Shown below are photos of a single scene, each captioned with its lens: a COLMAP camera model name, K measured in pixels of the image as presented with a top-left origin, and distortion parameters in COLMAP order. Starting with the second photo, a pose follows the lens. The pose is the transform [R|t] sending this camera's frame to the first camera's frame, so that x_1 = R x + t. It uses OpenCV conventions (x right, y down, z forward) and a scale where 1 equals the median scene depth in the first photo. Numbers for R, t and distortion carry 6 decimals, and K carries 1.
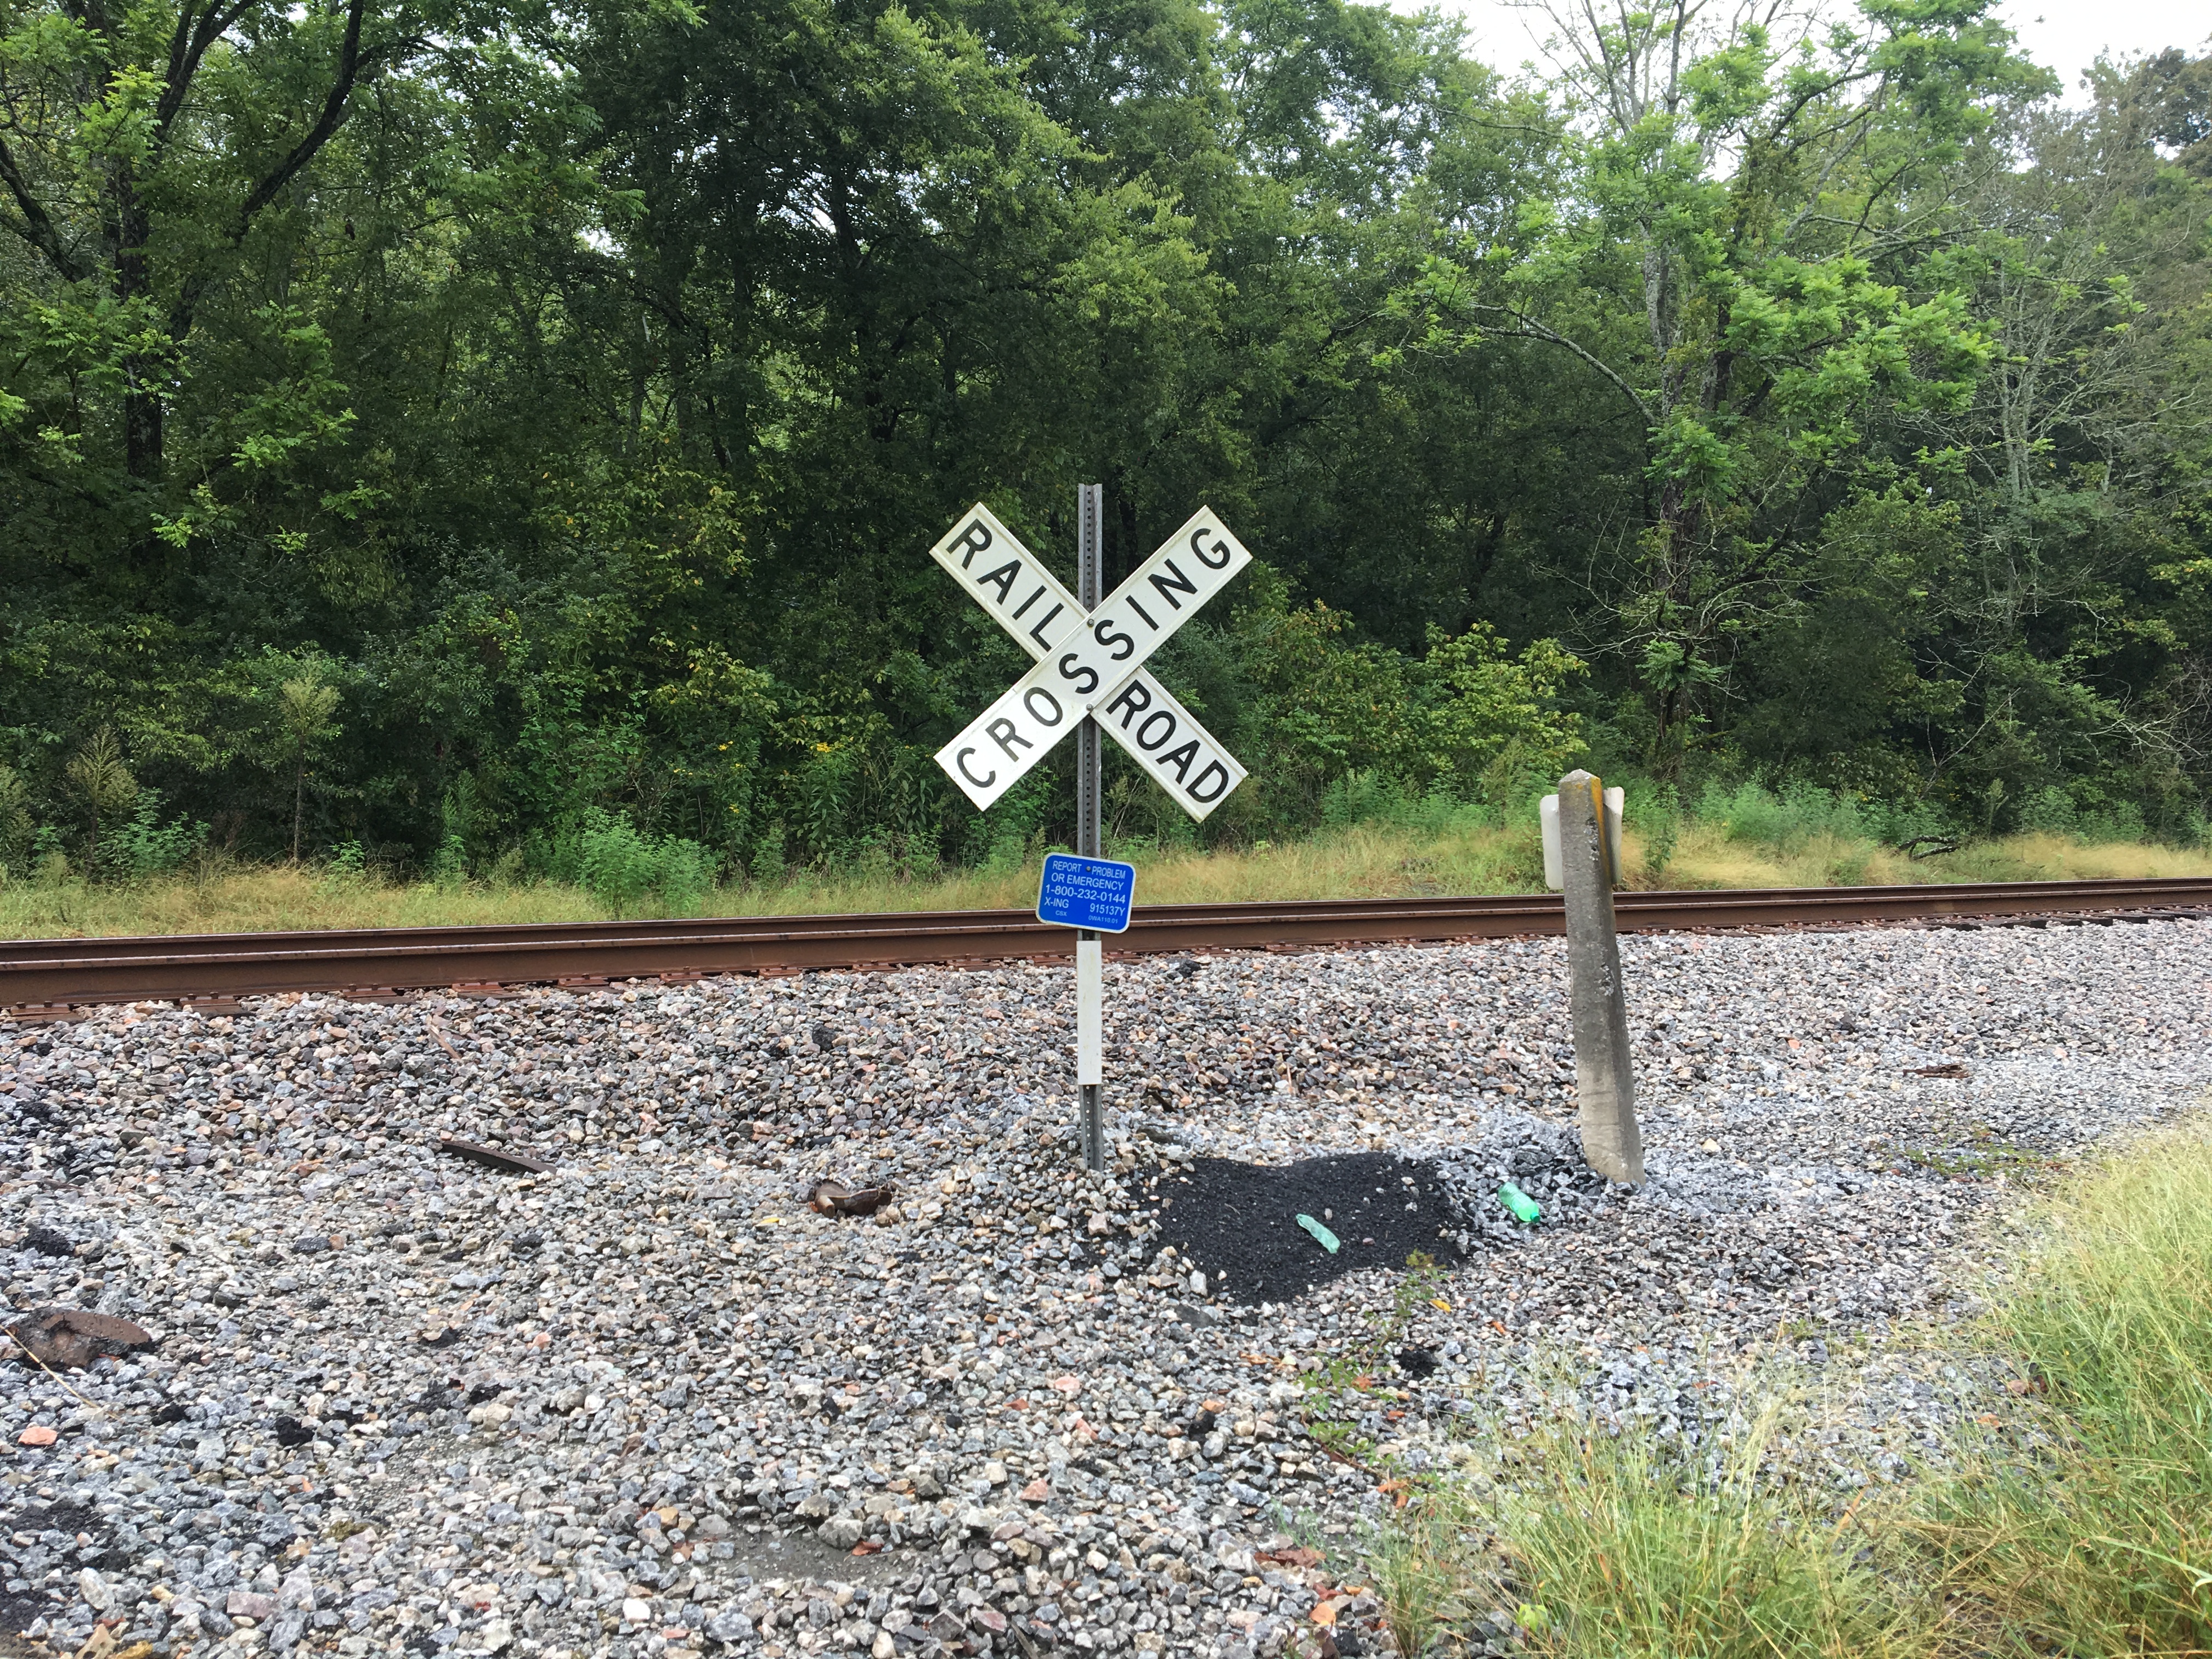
lens RADIAL K [[1891.5, 0, 1090.7], [0, 1891.5, 818.1], [0, 0, 1]] dist [0.107974, -0.182826]
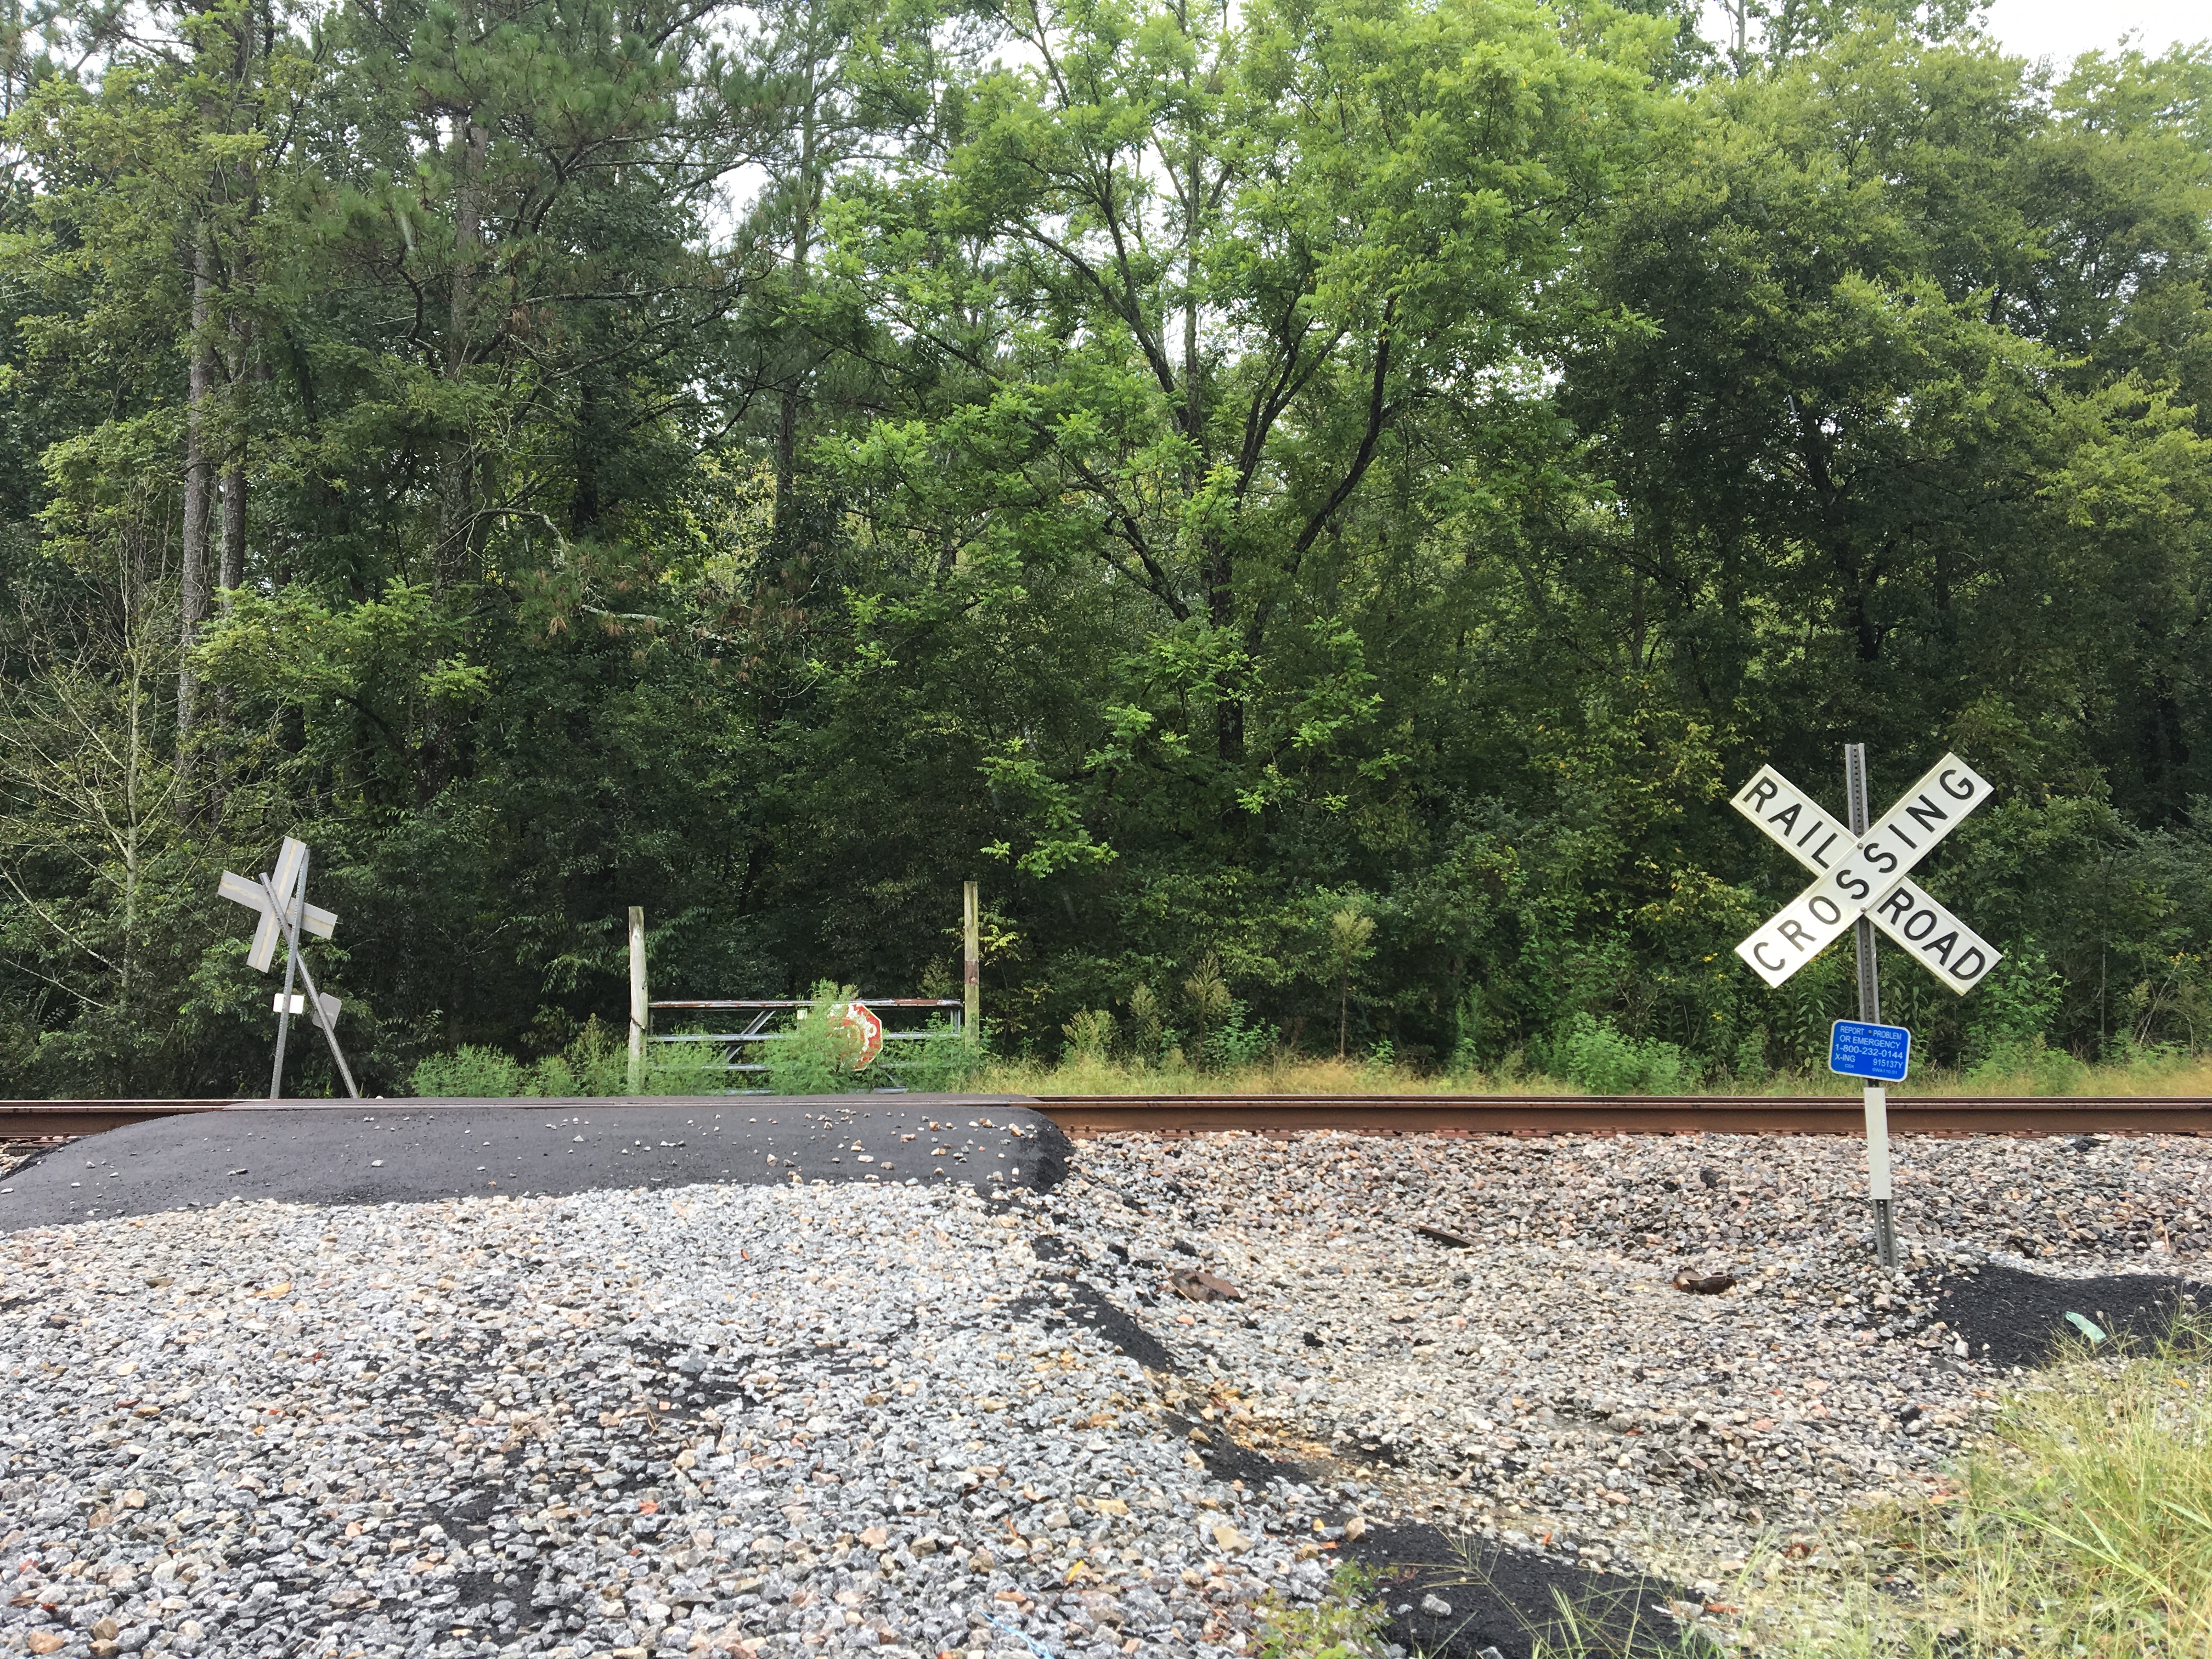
lens RADIAL K [[1891.5, 0, 1090.7], [0, 1891.5, 818.1], [0, 0, 1]] dist [0.107974, -0.182826]
pose [[0.860773, -0.063850, -0.504968, 0.195065], [0.004658, 0.993047, -0.117624, 0.030308], [0.508968, 0.098895, 0.855086, -0.389590]]
